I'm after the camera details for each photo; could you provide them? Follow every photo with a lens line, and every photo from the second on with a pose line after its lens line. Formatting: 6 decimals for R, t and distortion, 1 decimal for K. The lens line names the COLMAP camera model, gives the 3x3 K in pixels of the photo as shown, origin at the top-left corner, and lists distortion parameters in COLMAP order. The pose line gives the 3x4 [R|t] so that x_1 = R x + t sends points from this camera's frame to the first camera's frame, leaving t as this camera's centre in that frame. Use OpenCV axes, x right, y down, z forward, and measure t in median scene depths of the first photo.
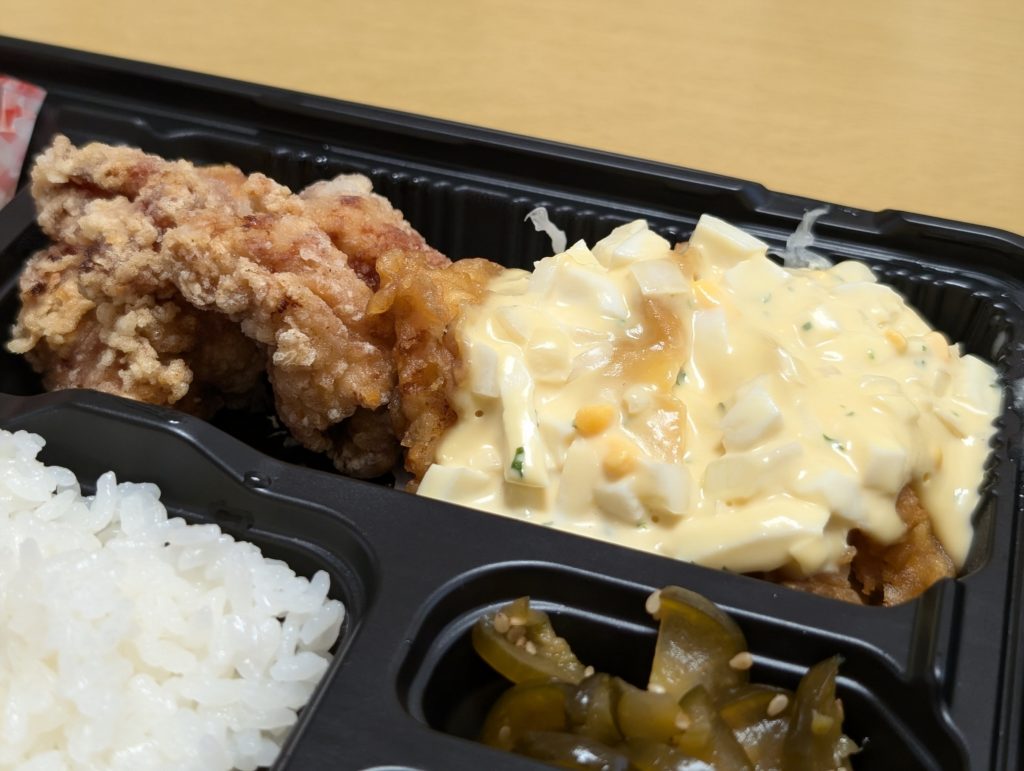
lens RADIAL K [[1494.0, 0, 498.1], [0, 1494.0, 385.8], [0, 0, 1]] dist [0.205404, -1.097717]
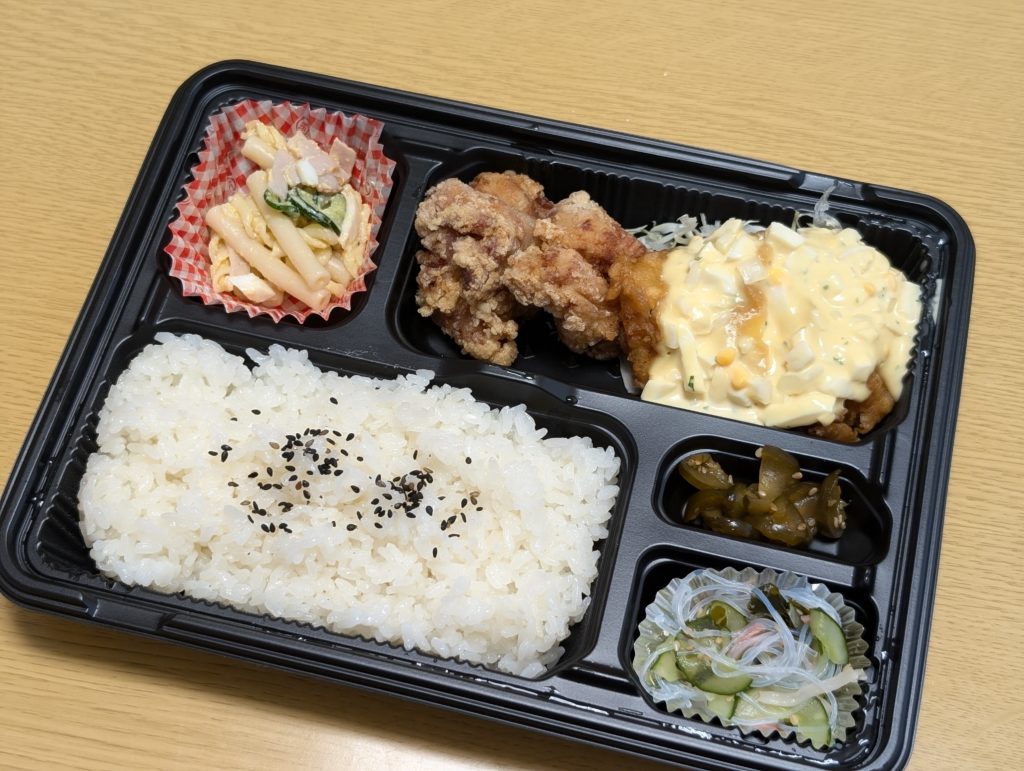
lens RADIAL K [[1494.0, 0, 498.1], [0, 1494.0, 385.8], [0, 0, 1]] dist [0.205404, -1.097717]
pose [[0.996287, -0.085085, -0.013132, -0.224584], [0.082336, 0.897096, 0.434095, -0.861066], [-0.025154, -0.433565, 0.900771, -0.893971]]
